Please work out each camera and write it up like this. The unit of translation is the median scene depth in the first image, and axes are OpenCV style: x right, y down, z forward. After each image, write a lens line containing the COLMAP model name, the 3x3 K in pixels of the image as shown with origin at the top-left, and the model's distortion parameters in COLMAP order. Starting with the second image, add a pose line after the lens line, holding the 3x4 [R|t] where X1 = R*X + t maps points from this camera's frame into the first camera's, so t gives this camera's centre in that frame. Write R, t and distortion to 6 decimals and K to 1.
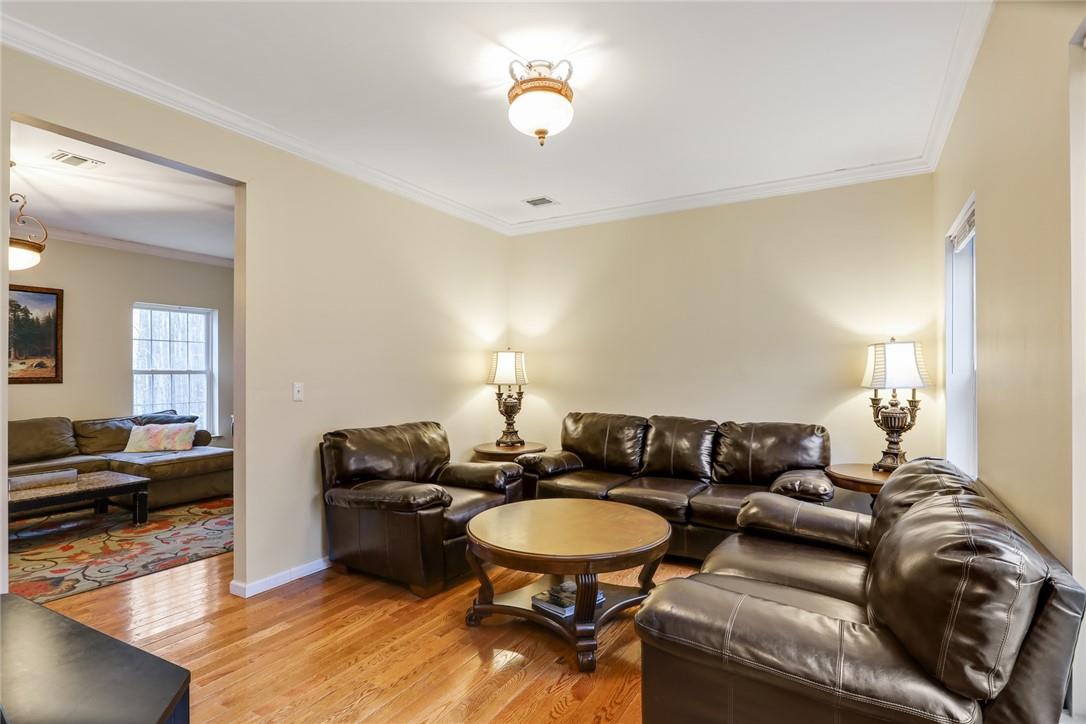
lens RADIAL K [[538.2, 0, 549.3], [0, 538.2, 368.3], [0, 0, 1]] dist [-0.000448, 0.000943]
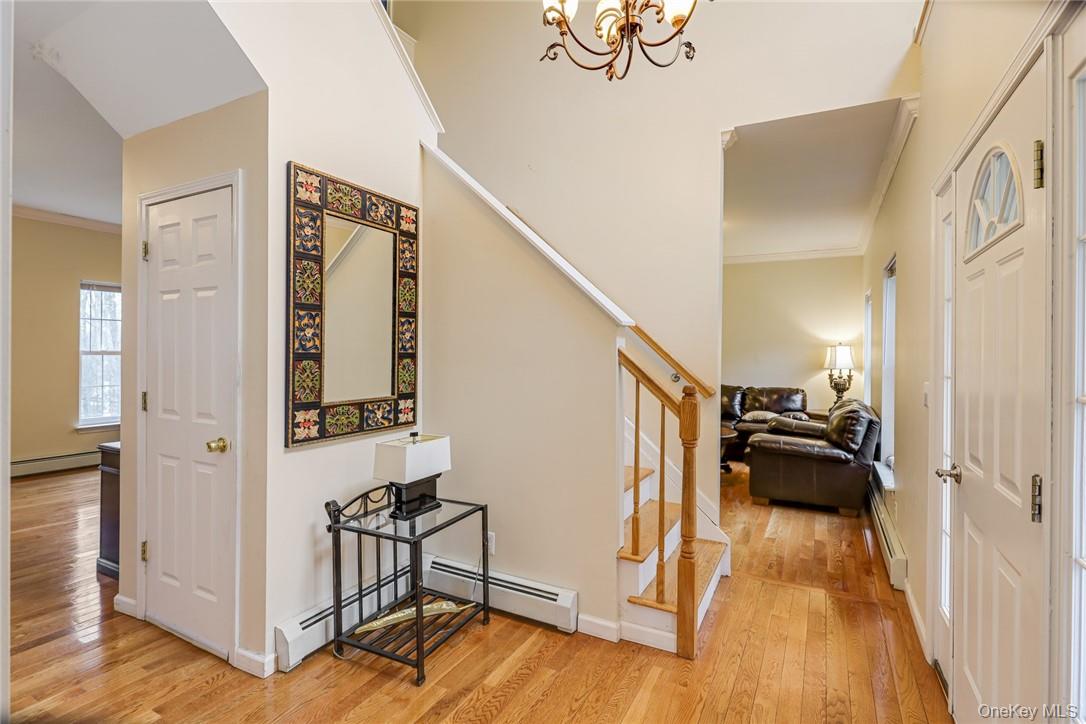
lens RADIAL K [[538.2, 0, 534.9], [0, 538.2, 351.9], [0, 0, 1]] dist [-0.000448, 0.000943]
pose [[0.999403, 0.013689, 0.031730, -0.487241], [-0.013947, 0.999871, 0.007935, -0.022646], [-0.031617, -0.008373, 0.999465, -0.843700]]
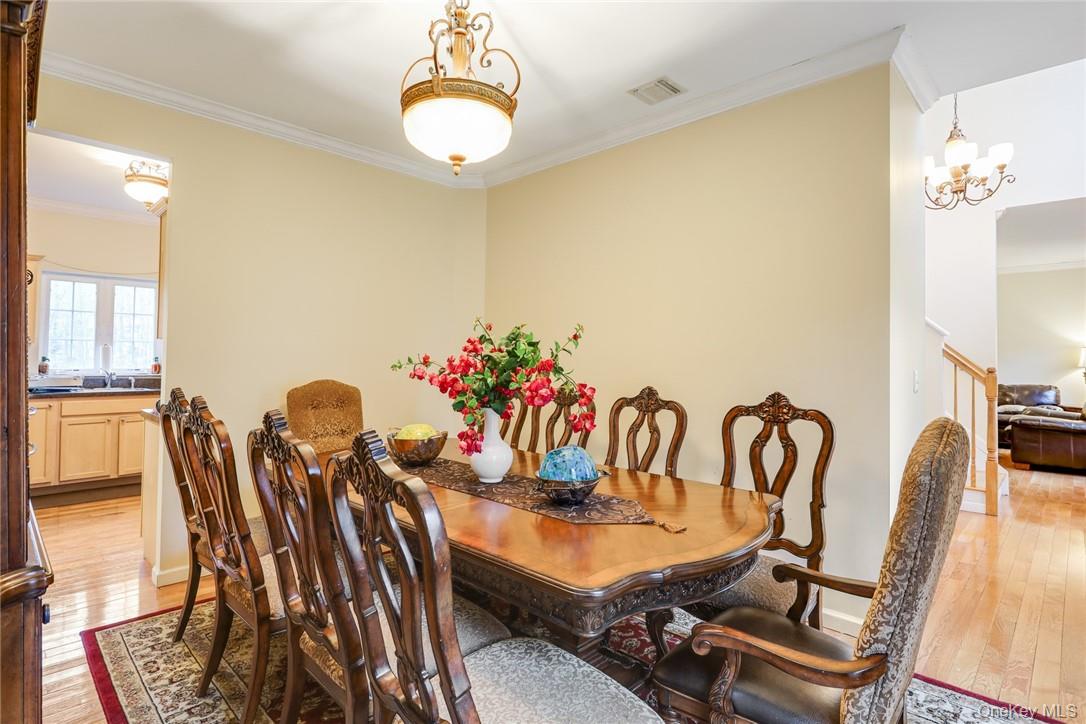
lens RADIAL K [[550.8, 0, 542.4], [0, 550.8, 350.6], [0, 0, 1]] dist [-0.004902, -0.000771]
pose [[0.969510, 0.001200, -0.245050, -0.922732], [-0.003354, 0.999959, -0.008376, -0.004909], [0.245030, 0.008943, 0.969474, -1.585928]]
